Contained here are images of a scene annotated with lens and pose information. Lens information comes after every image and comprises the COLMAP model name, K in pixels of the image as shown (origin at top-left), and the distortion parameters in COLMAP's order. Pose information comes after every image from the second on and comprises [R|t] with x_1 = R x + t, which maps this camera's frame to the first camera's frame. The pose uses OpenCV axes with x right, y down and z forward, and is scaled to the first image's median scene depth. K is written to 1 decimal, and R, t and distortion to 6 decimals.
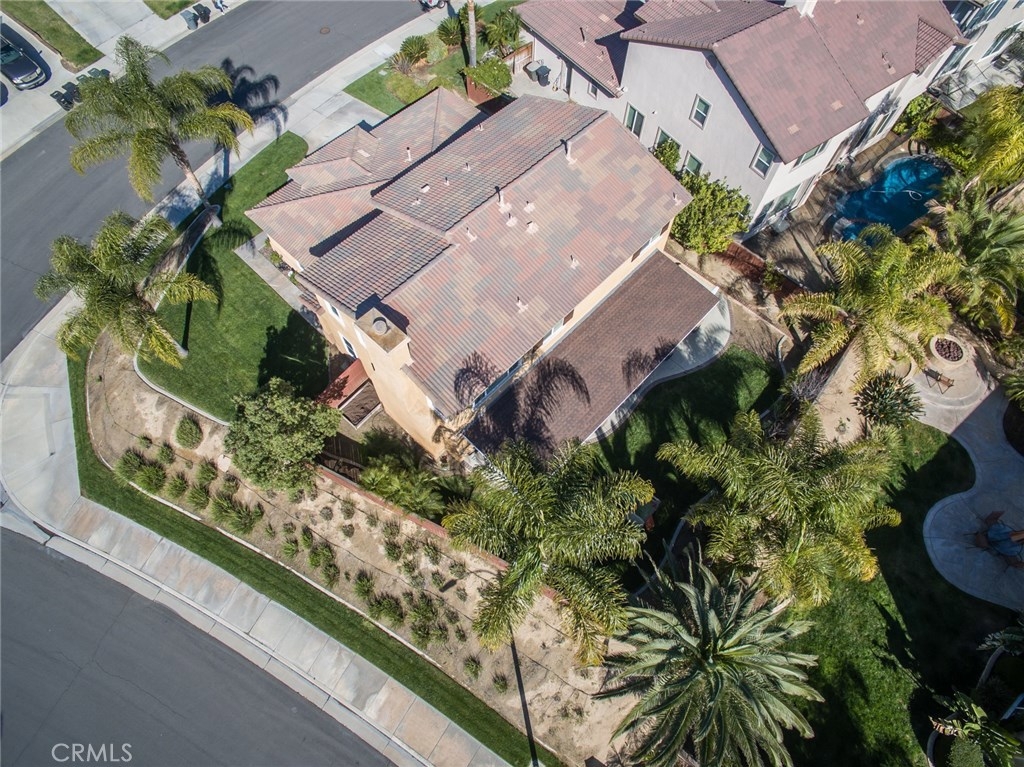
lens RADIAL K [[592.5, 0, 512.0], [0, 592.5, 383.5], [0, 0, 1]] dist [-0.118080, 0.083453]
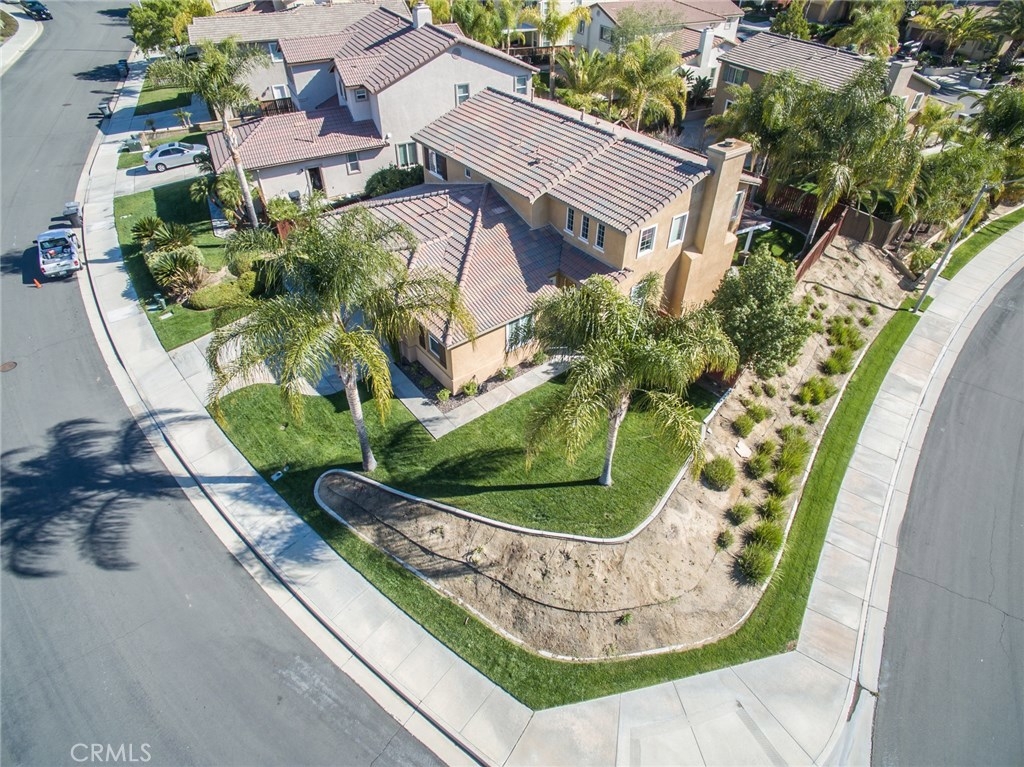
lens RADIAL K [[592.5, 0, 512.0], [0, 592.5, 383.5], [0, 0, 1]] dist [-0.118080, 0.083453]
pose [[0.163525, -0.665982, 0.727824, -1.088256], [0.874420, 0.439436, 0.205636, -0.375226], [-0.456782, 0.602797, 0.654206, 0.512466]]
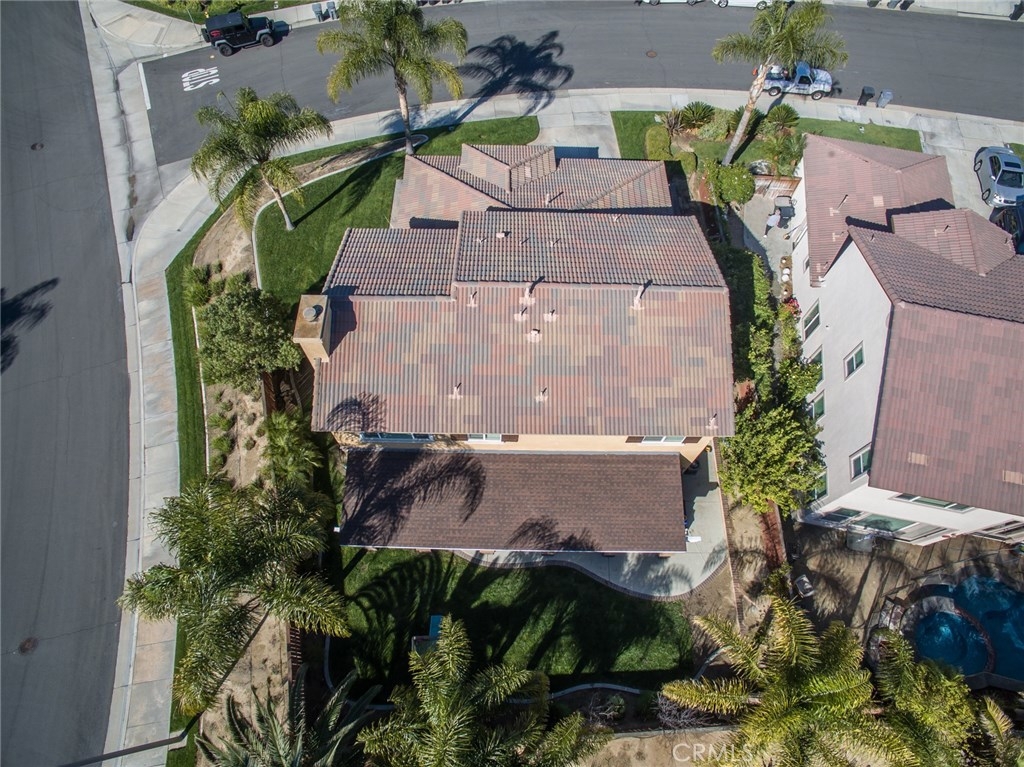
lens RADIAL K [[592.5, 0, 512.0], [0, 592.5, 383.5], [0, 0, 1]] dist [-0.118080, 0.083453]
pose [[0.682803, 0.652360, -0.328947, 0.299004], [-0.654757, 0.746148, 0.120650, -0.251343], [0.324150, 0.133000, 0.936610, 0.131578]]
